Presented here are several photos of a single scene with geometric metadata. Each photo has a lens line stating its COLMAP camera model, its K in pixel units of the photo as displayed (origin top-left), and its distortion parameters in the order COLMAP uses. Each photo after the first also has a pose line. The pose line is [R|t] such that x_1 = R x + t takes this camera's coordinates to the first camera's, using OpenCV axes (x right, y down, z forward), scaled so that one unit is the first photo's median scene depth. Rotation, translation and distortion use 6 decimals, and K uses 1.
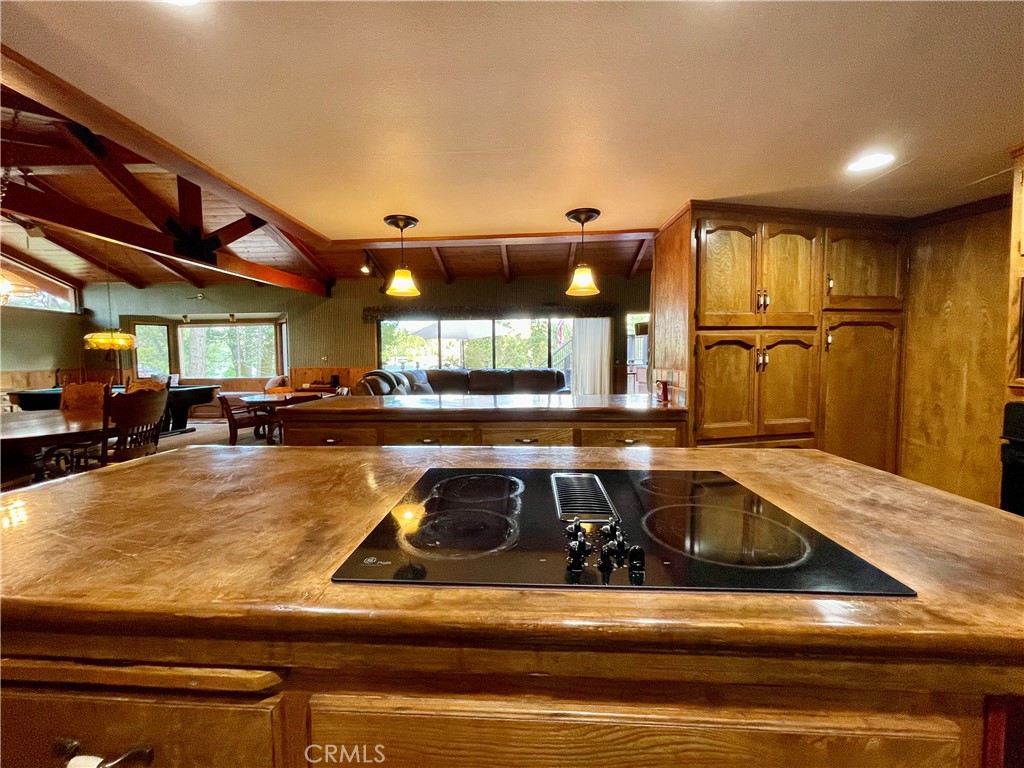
lens RADIAL K [[411.7, 0, 507.1], [0, 411.7, 380.7], [0, 0, 1]] dist [-0.002409, 0.001300]
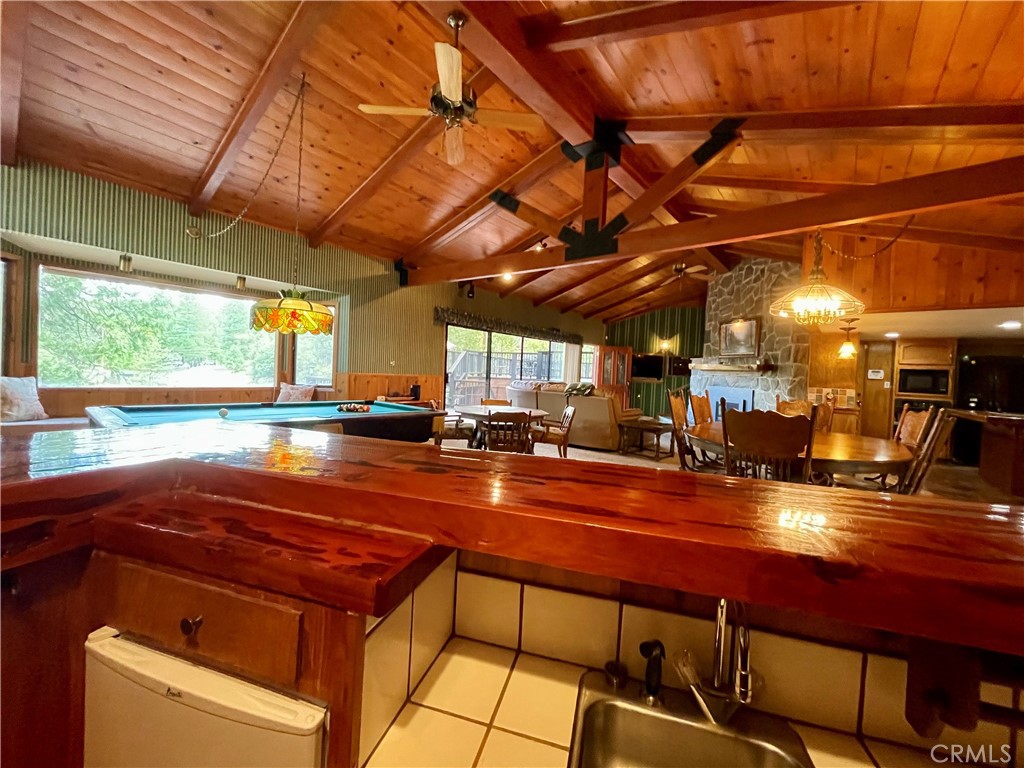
lens RADIAL K [[411.7, 0, 508.3], [0, 411.7, 378.7], [0, 0, 1]] dist [-0.002409, 0.001300]
pose [[0.585730, 0.022893, 0.810183, -0.942067], [-0.004502, 0.999677, -0.024993, -0.004683], [-0.810494, 0.010991, 0.585644, 0.375535]]
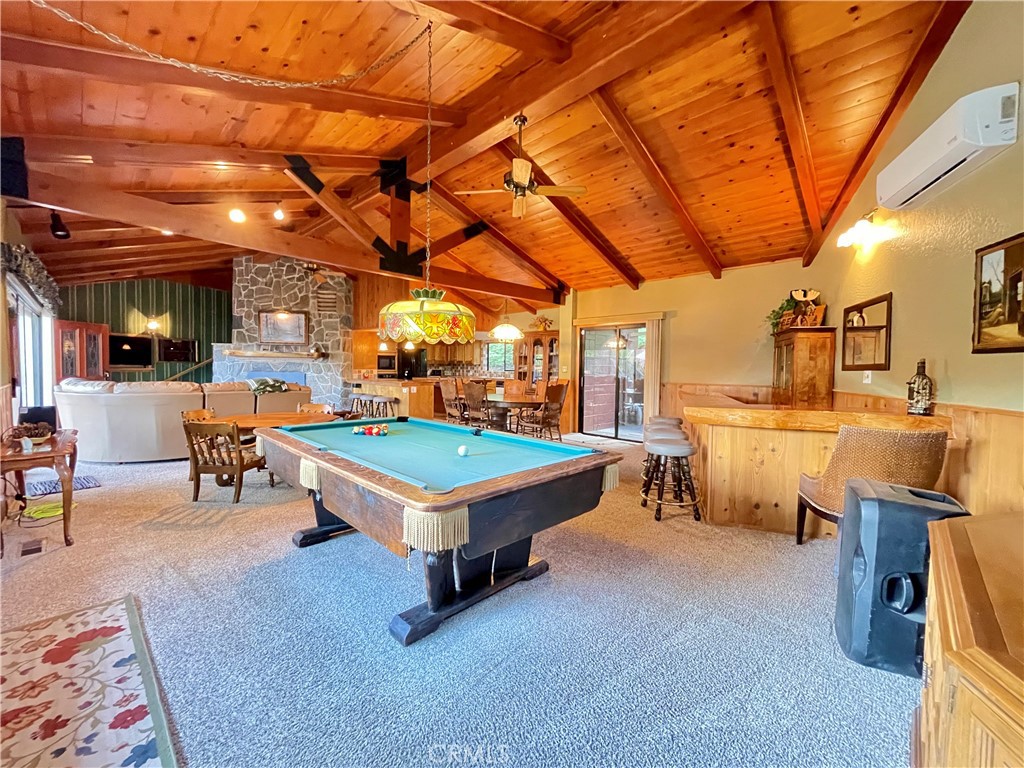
lens RADIAL K [[411.7, 0, 510.1], [0, 411.7, 379.9], [0, 0, 1]] dist [-0.002409, 0.001300]
pose [[-0.754837, -0.021436, 0.655562, -1.009244], [0.032677, 0.996996, 0.070227, -0.049746], [-0.655098, 0.074432, -0.751868, 0.980447]]
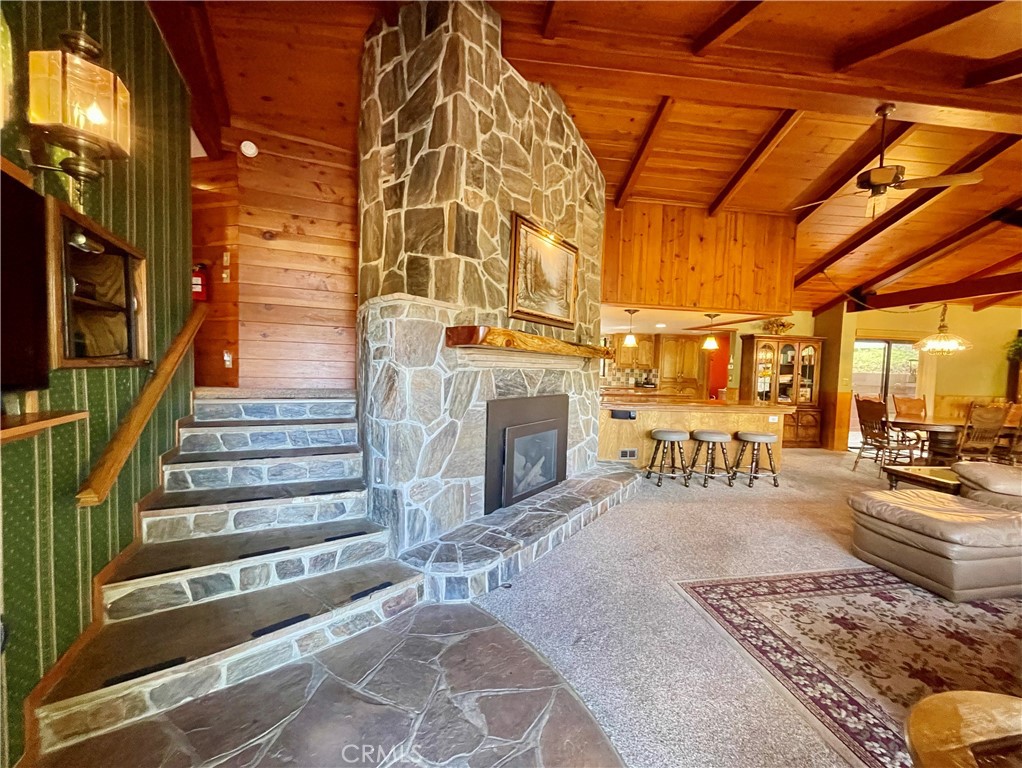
lens RADIAL K [[422.3, 0, 521.7], [0, 422.3, 388.7], [0, 0, 1]] dist [-0.000960, 0.001491]
pose [[-0.987588, -0.015106, -0.156339, 0.340187], [-0.033266, 0.992900, 0.114202, -0.069042], [0.153504, 0.117985, -0.981079, 0.965223]]
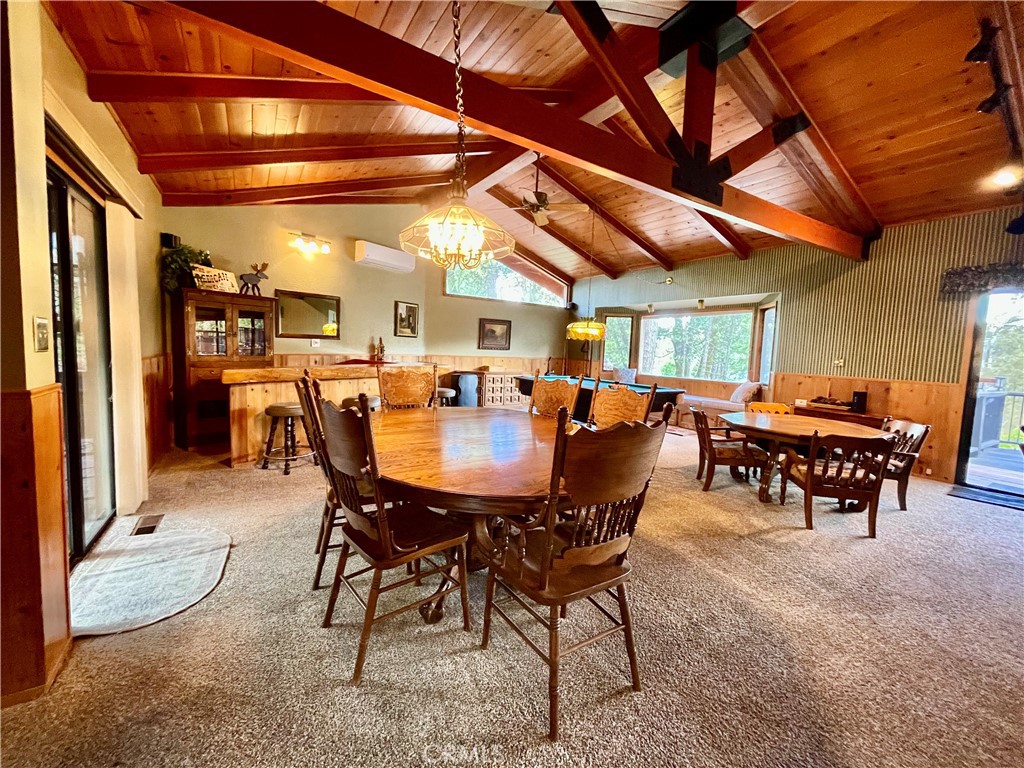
lens RADIAL K [[411.7, 0, 507.5], [0, 411.7, 382.6], [0, 0, 1]] dist [-0.002409, 0.001300]
pose [[0.576077, 0.100316, -0.811216, -0.229020], [-0.094768, 0.993945, 0.055614, -0.010947], [0.811883, 0.044840, 0.582095, 0.243667]]
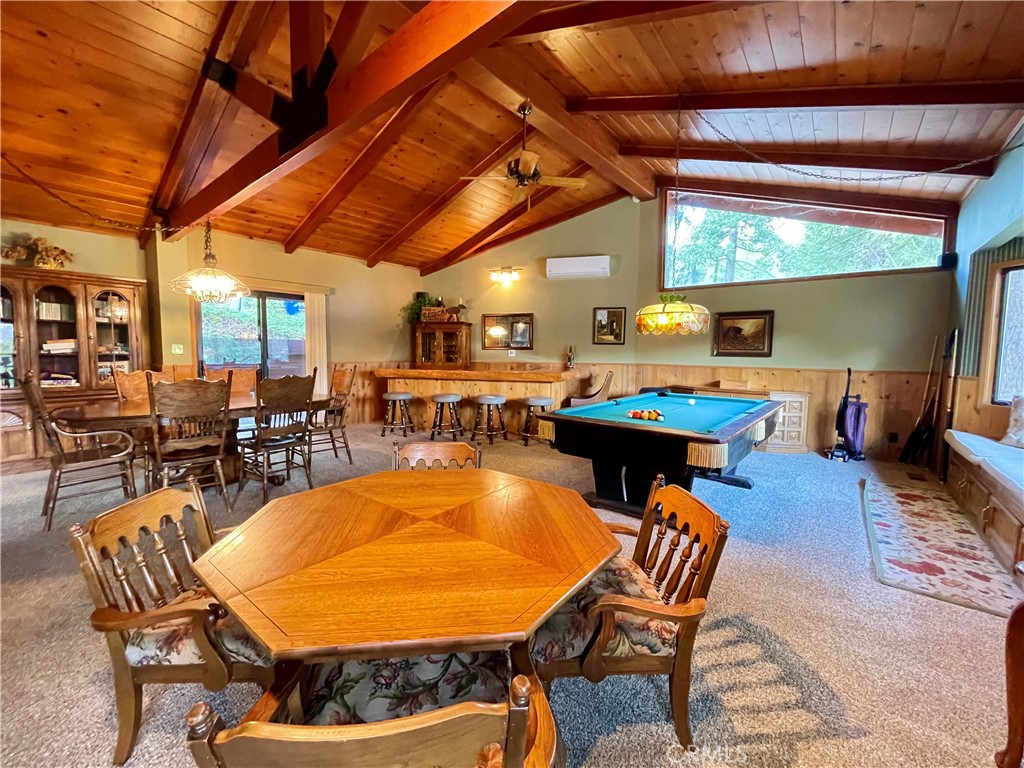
lens RADIAL K [[411.7, 0, 505.4], [0, 411.7, 378.2], [0, 0, 1]] dist [-0.002409, 0.001300]
pose [[-0.599259, 0.056229, -0.798578, -0.297696], [-0.053018, 0.992553, 0.109673, -0.050749], [0.798798, 0.108062, -0.591815, 0.900736]]
